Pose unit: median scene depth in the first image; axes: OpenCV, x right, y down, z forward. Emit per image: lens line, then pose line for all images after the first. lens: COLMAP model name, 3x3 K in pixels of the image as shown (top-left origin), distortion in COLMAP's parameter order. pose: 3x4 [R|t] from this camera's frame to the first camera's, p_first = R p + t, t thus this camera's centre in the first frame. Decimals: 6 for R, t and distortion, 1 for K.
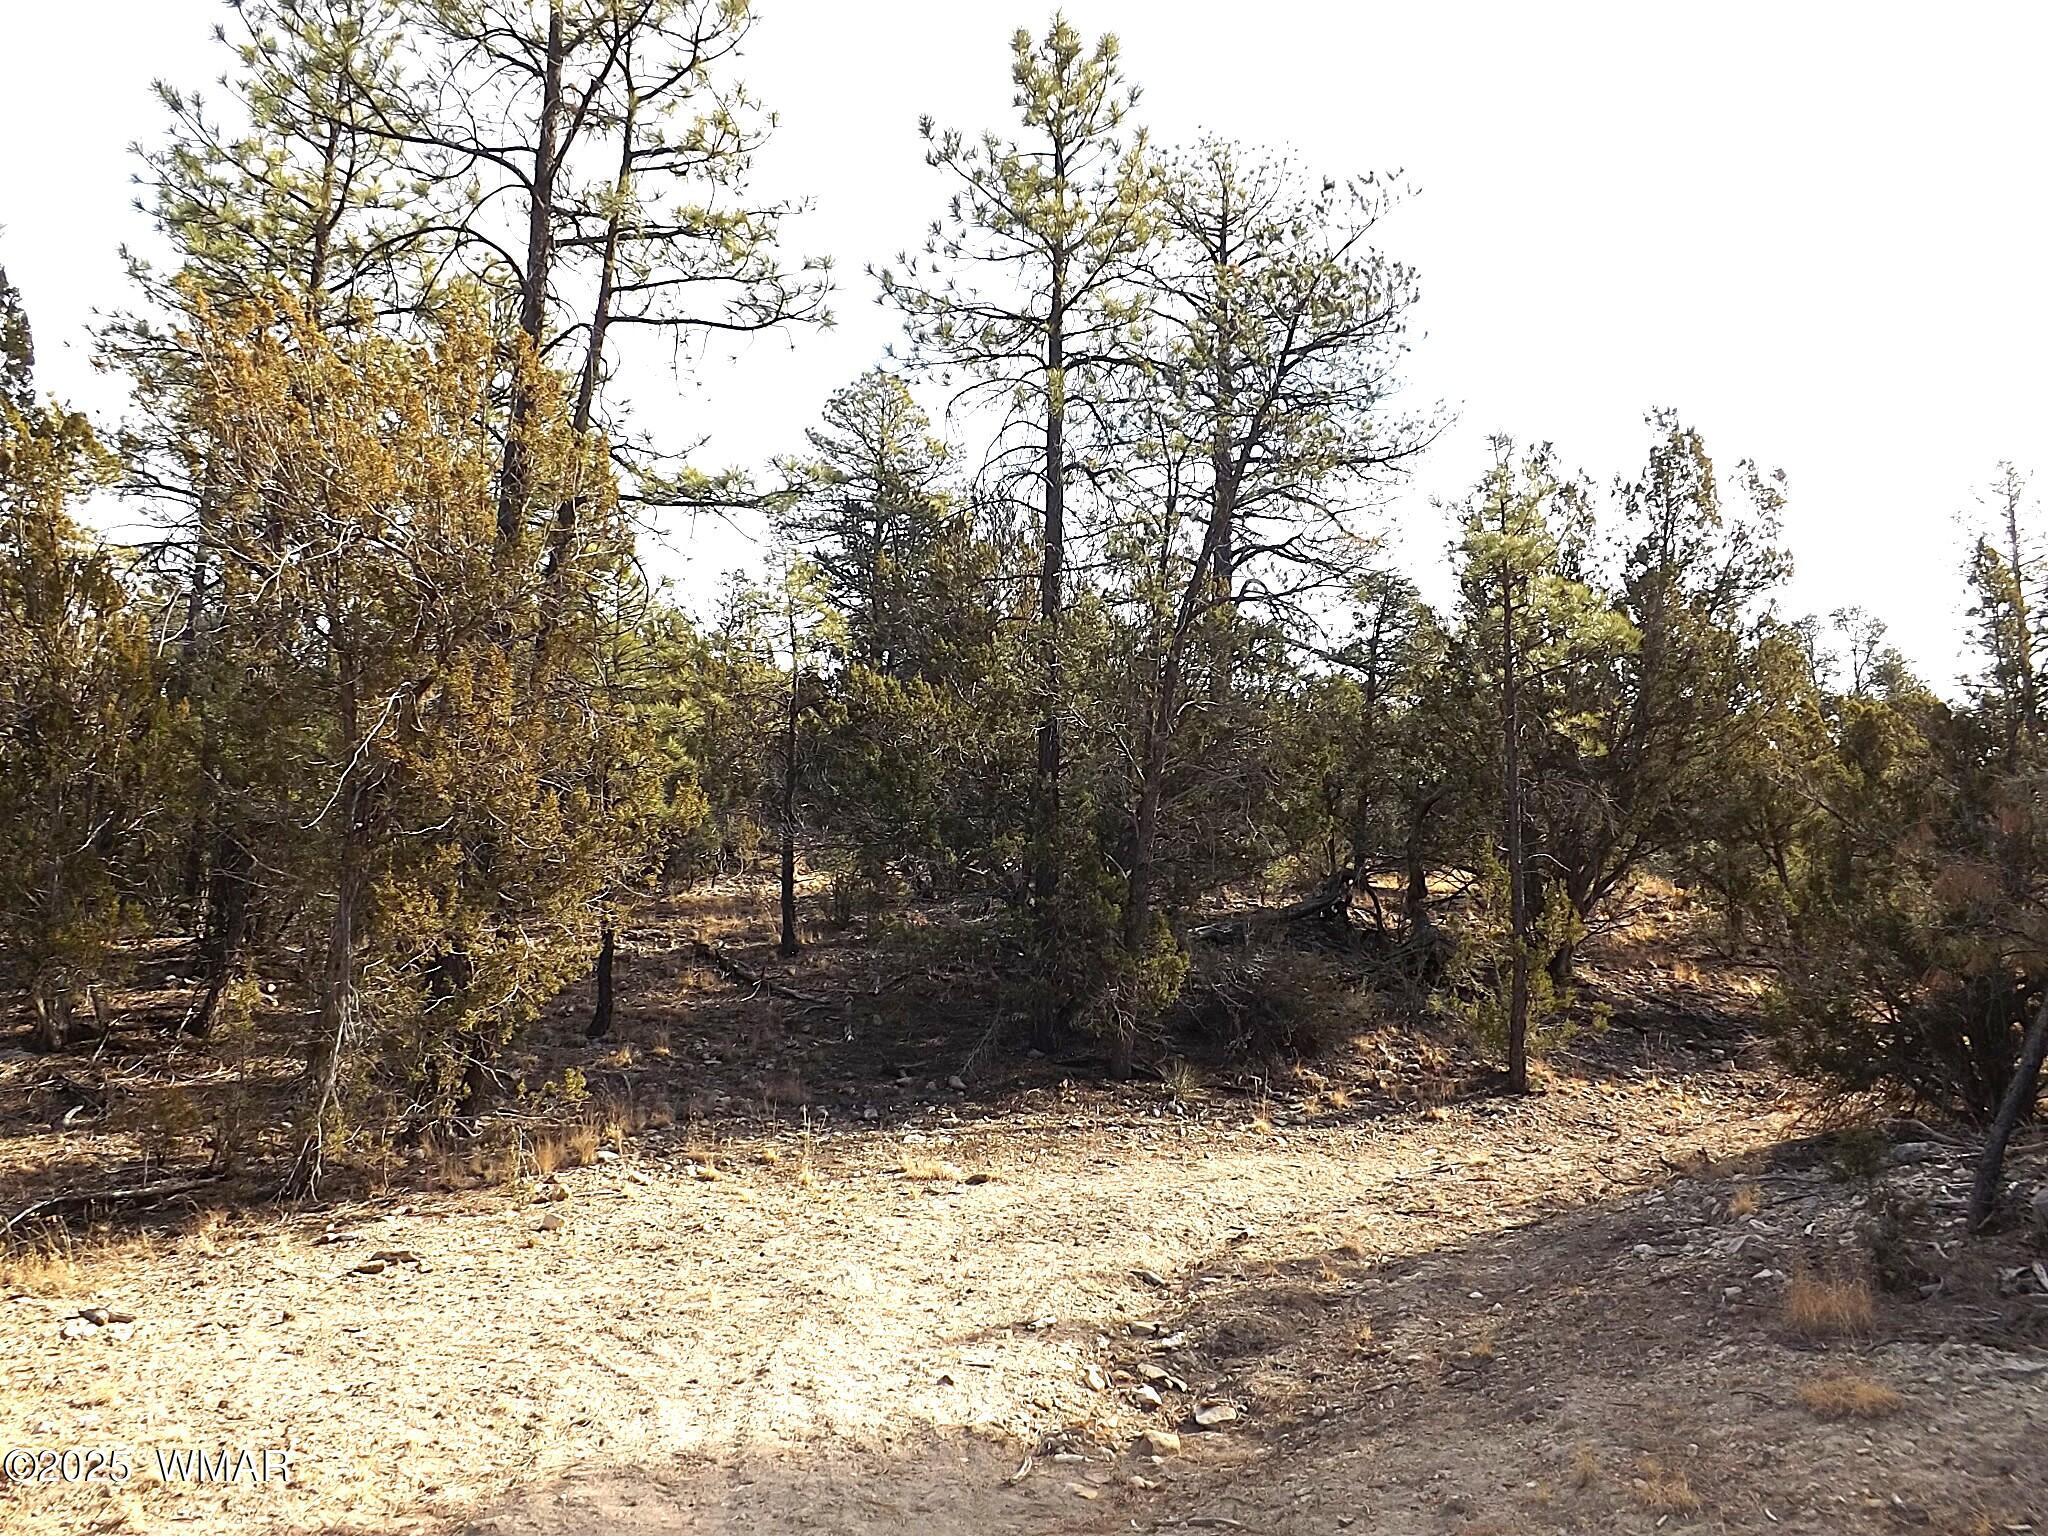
lens RADIAL K [[1492.8, 0, 1024.0], [0, 1492.8, 768.0], [0, 0, 1]] dist [-0.002539, -0.001453]
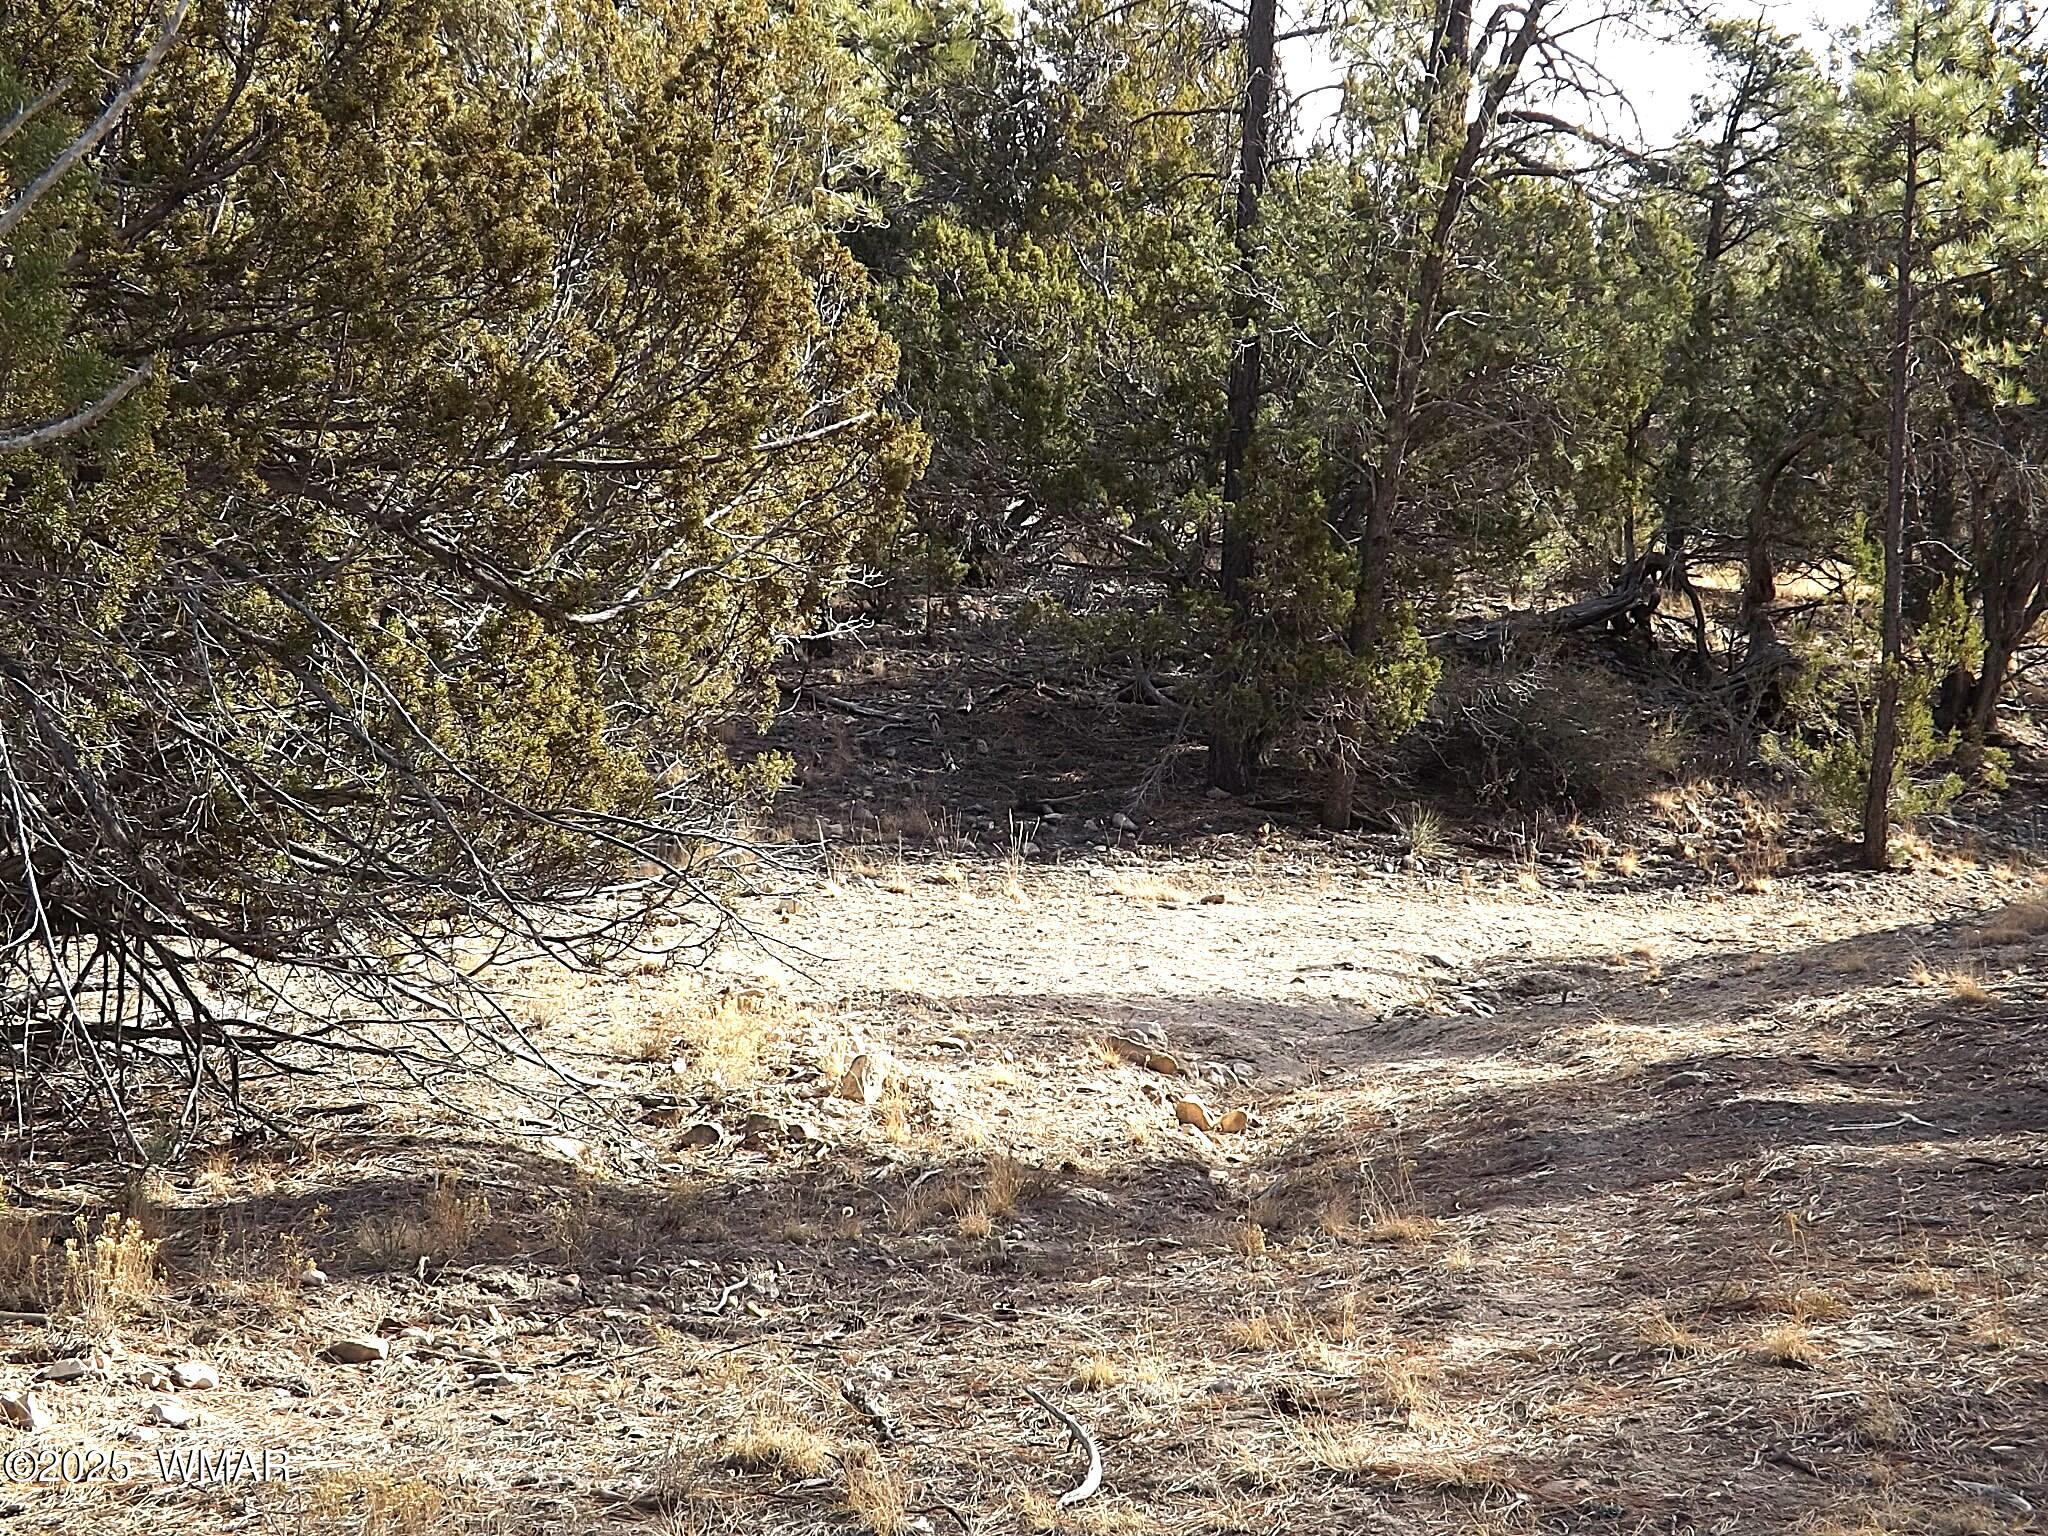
lens RADIAL K [[3871.0, 0, 1024.0], [0, 3871.0, 768.0], [0, 0, 1]] dist [-0.035891, 1.625823]
pose [[0.997934, 0.030121, 0.056747, -0.187693], [-0.037181, 0.991106, 0.127779, -0.056077], [-0.052394, -0.129625, 0.990178, -0.830758]]
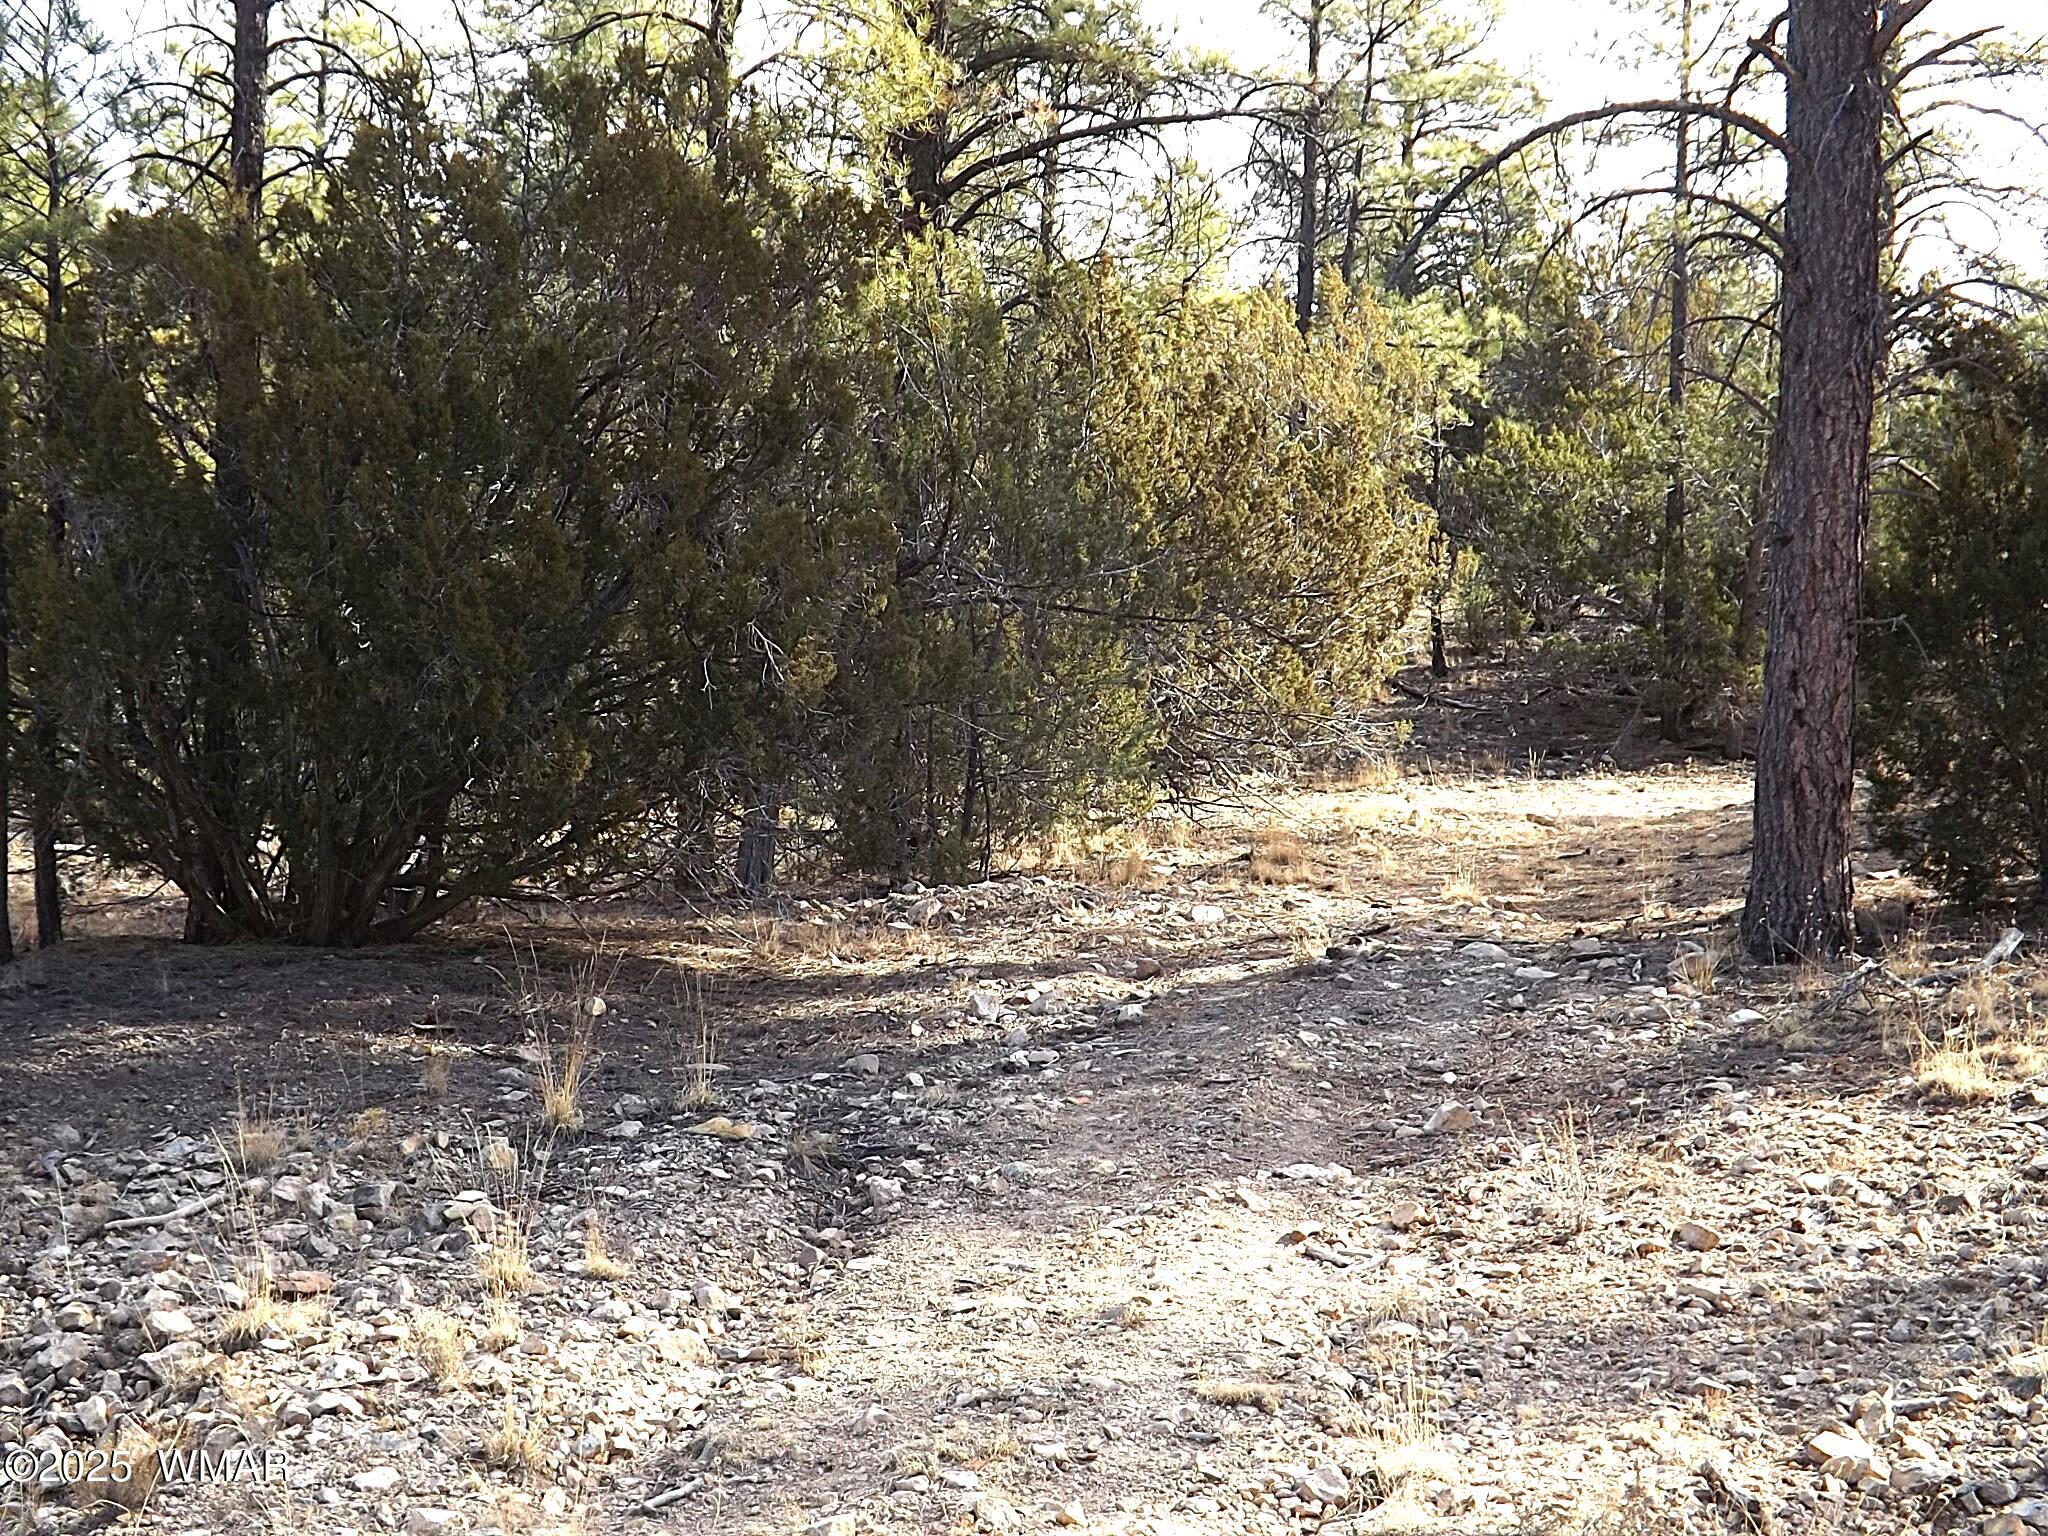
lens RADIAL K [[3821.4, 0, 1024.0], [0, 3821.4, 768.0], [0, 0, 1]] dist [0.085594, 0.044093]
pose [[0.991646, -0.004774, -0.128900, -0.110736], [0.019633, 0.993257, 0.114258, -0.167970], [0.127485, -0.115834, 0.985053, -2.237463]]
